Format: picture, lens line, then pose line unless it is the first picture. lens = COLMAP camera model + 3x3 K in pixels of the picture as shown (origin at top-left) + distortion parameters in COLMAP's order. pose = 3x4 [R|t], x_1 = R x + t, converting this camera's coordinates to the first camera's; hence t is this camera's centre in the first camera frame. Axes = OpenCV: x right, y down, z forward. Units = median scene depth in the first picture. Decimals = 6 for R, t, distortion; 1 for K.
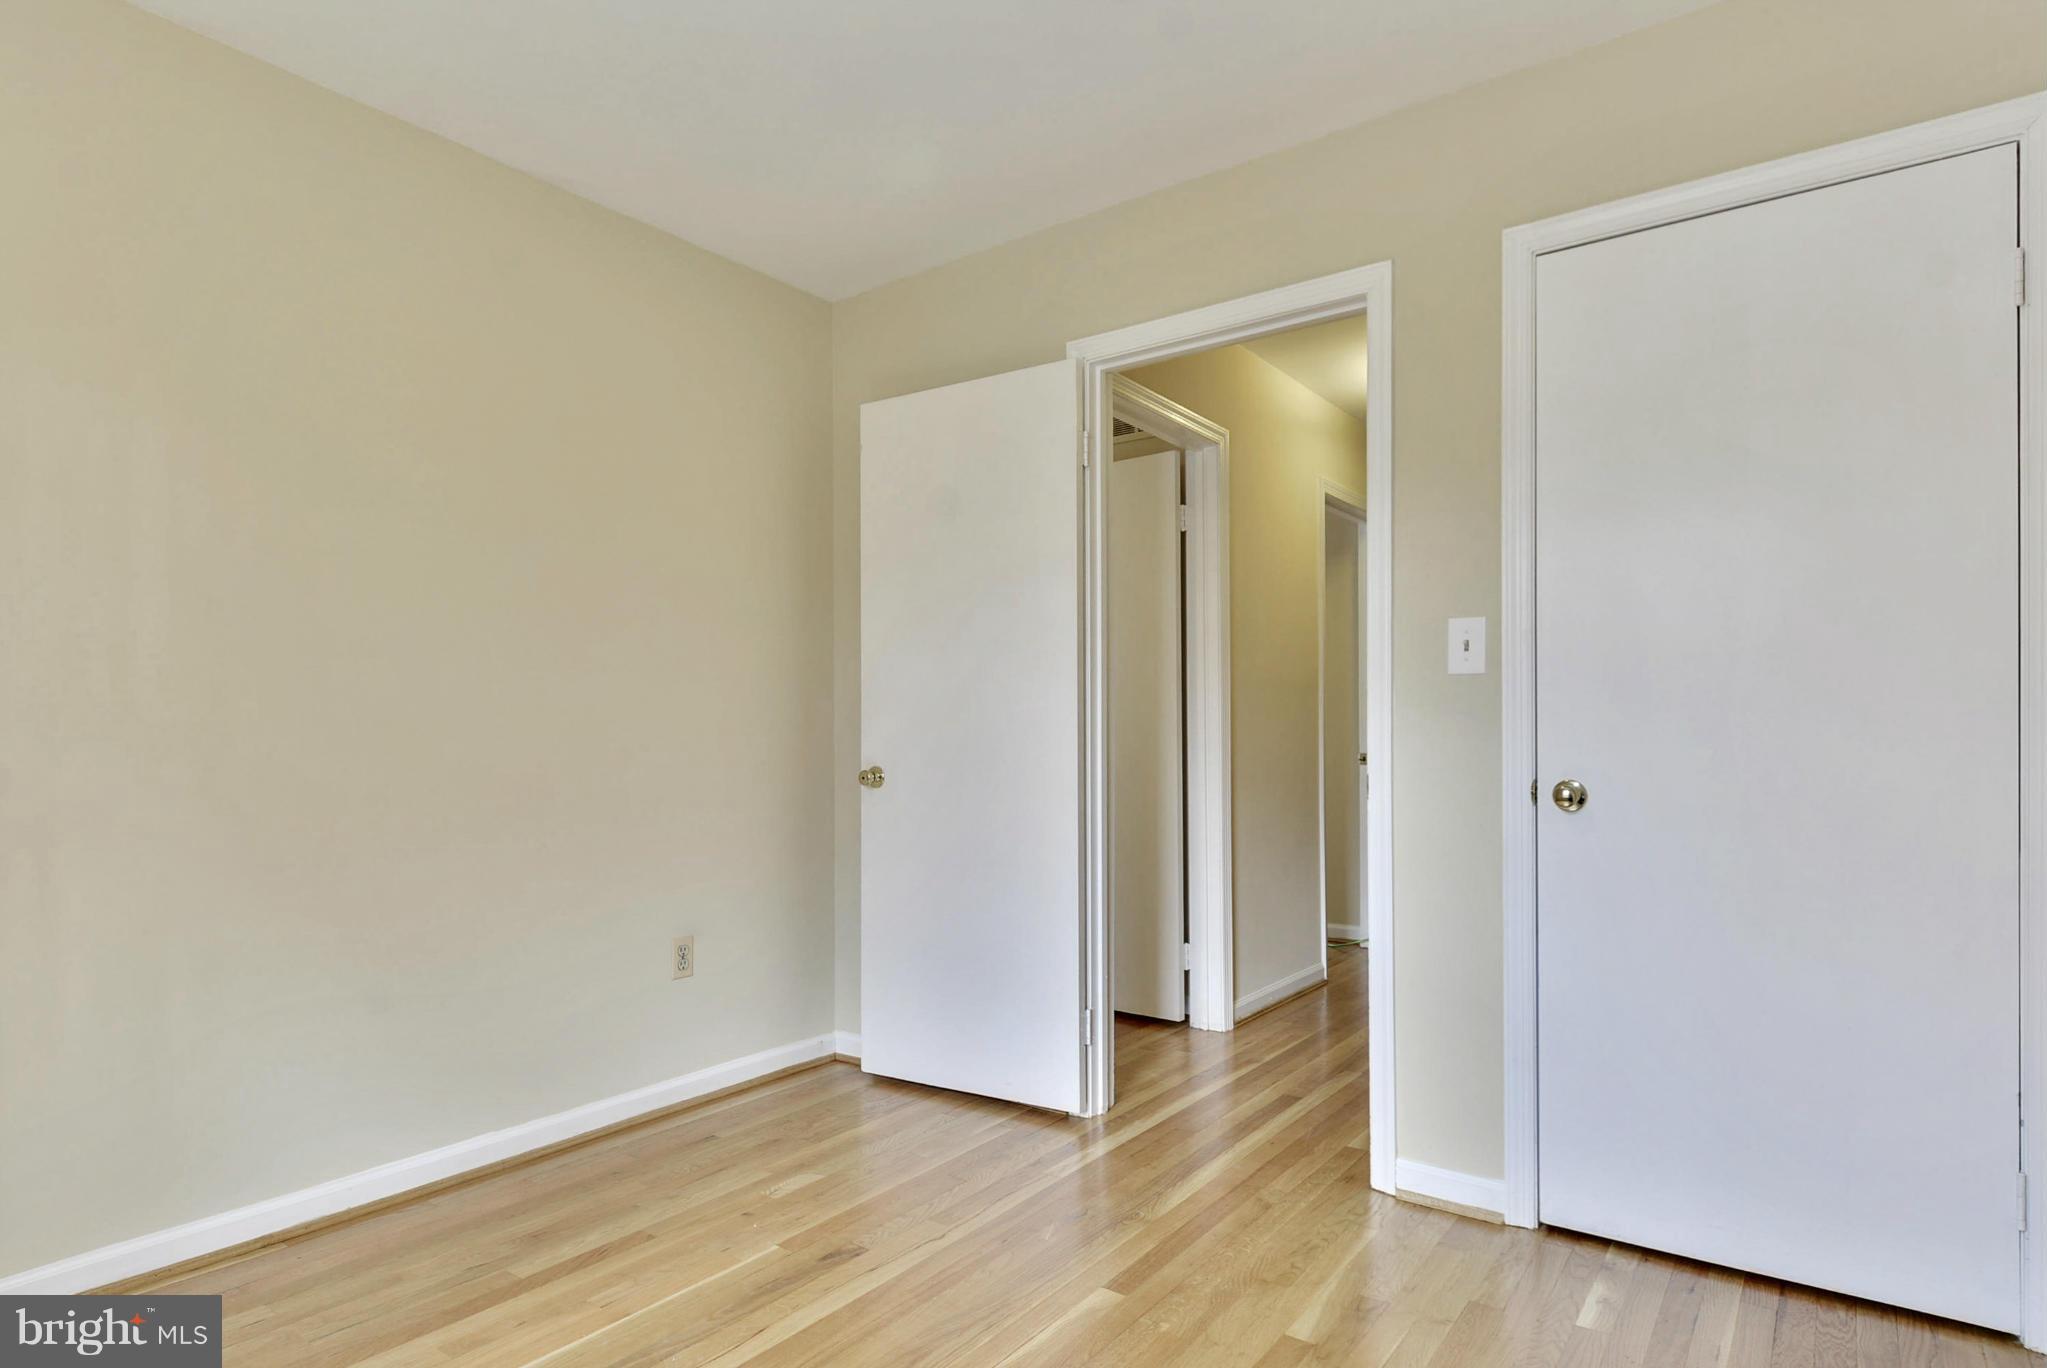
lens RADIAL K [[1078.1, 0, 1024.6], [0, 1078.1, 673.4], [0, 0, 1]] dist [0.017753, -0.020210]
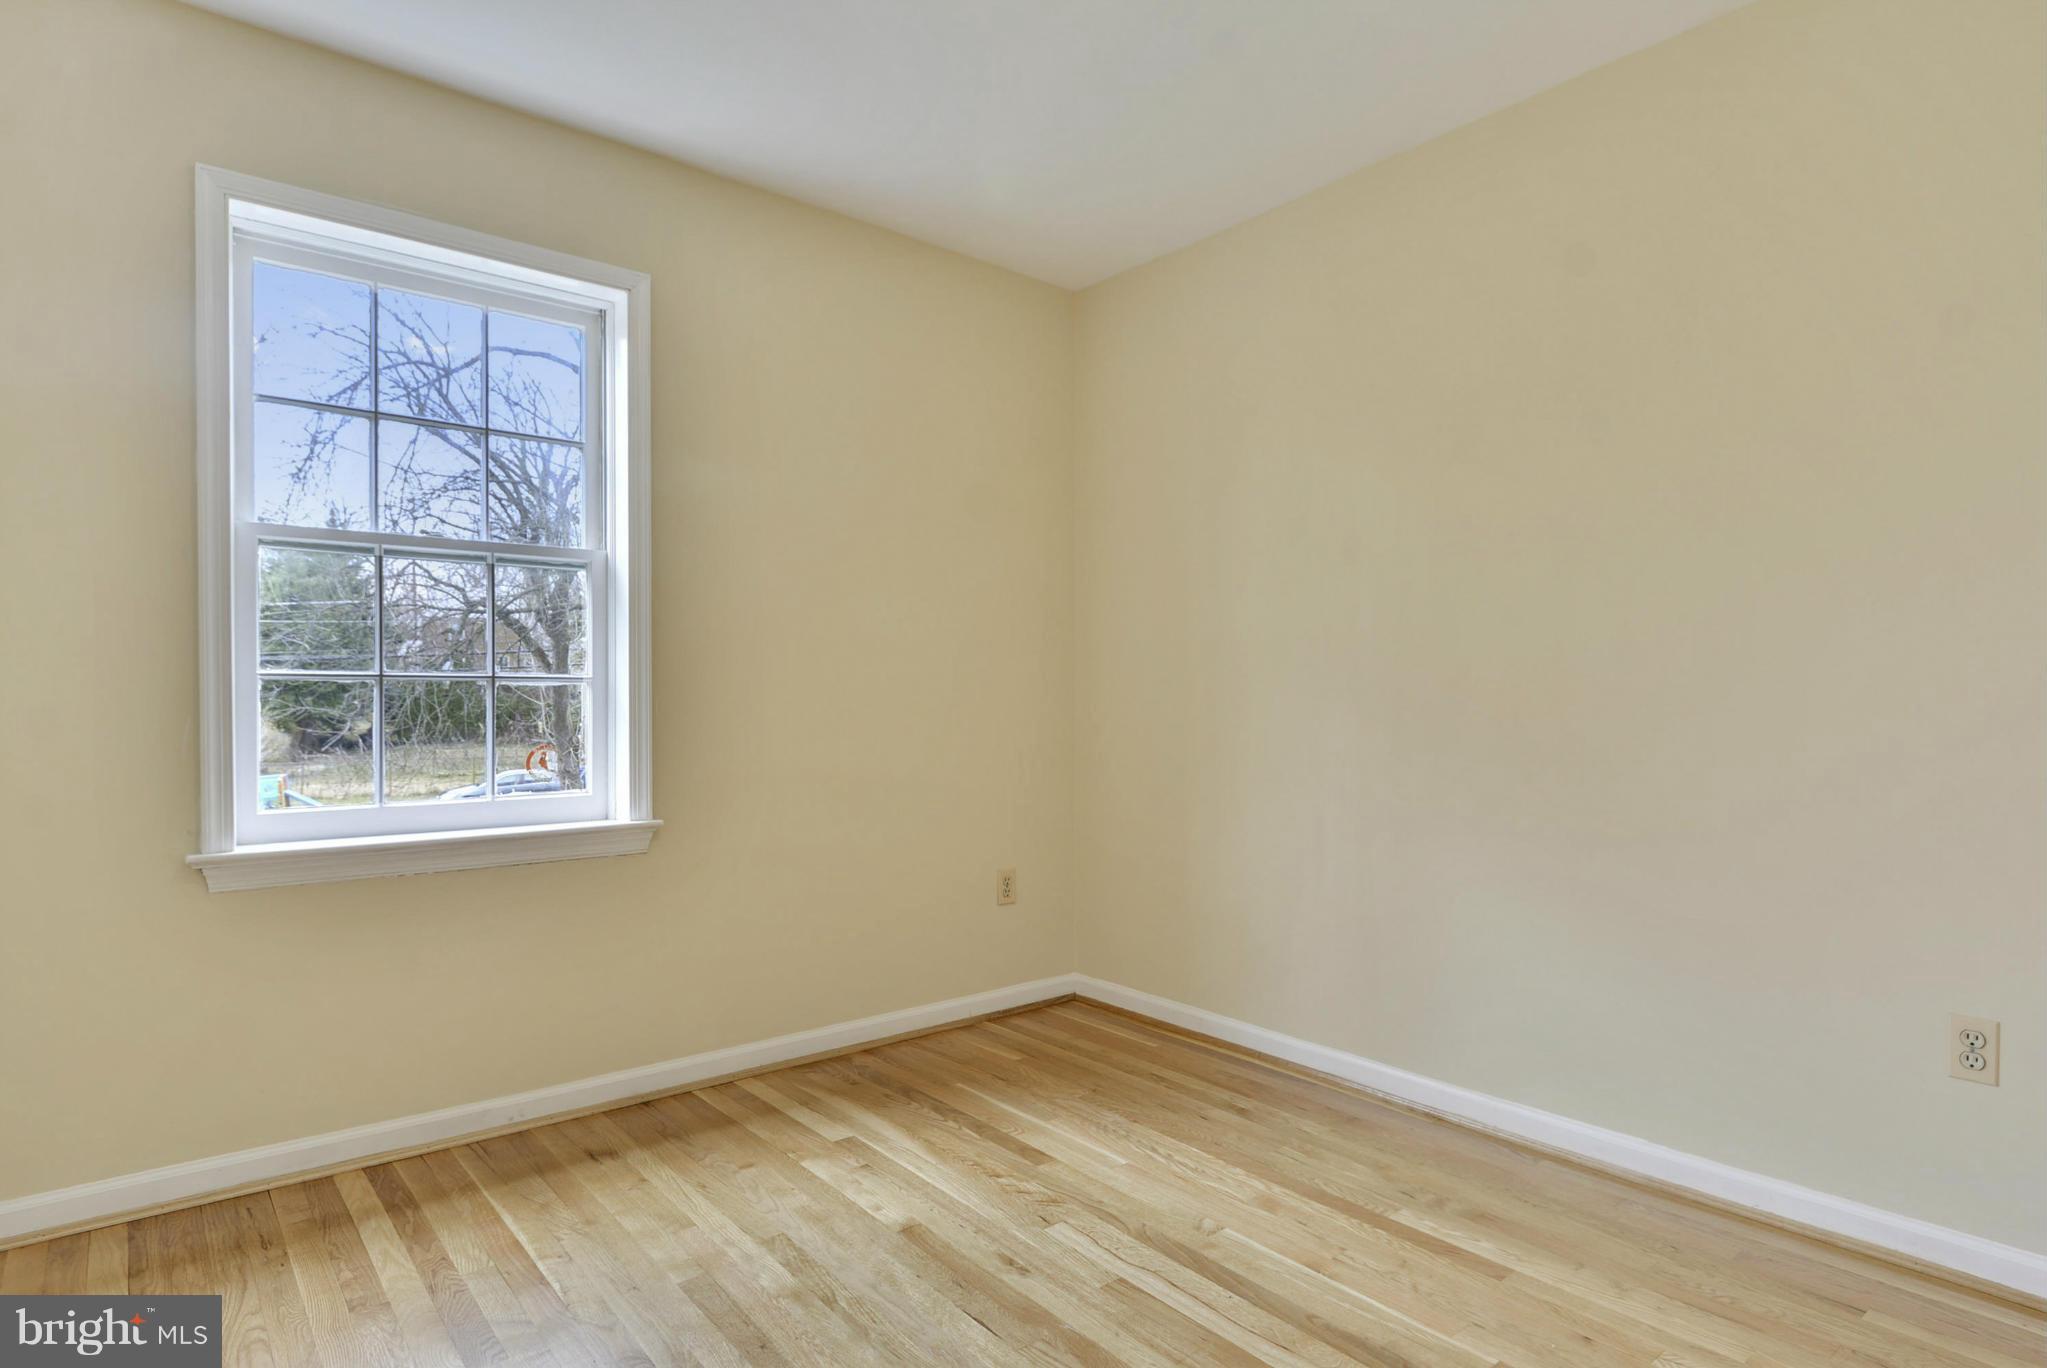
lens RADIAL K [[1078.1, 0, 1024.6], [0, 1078.1, 673.4], [0, 0, 1]] dist [0.017753, -0.020210]
pose [[-0.225254, -0.013089, -0.974212, 0.513387], [0.055028, 0.998143, -0.026134, 0.036734], [0.972745, -0.059496, -0.224115, 0.749588]]
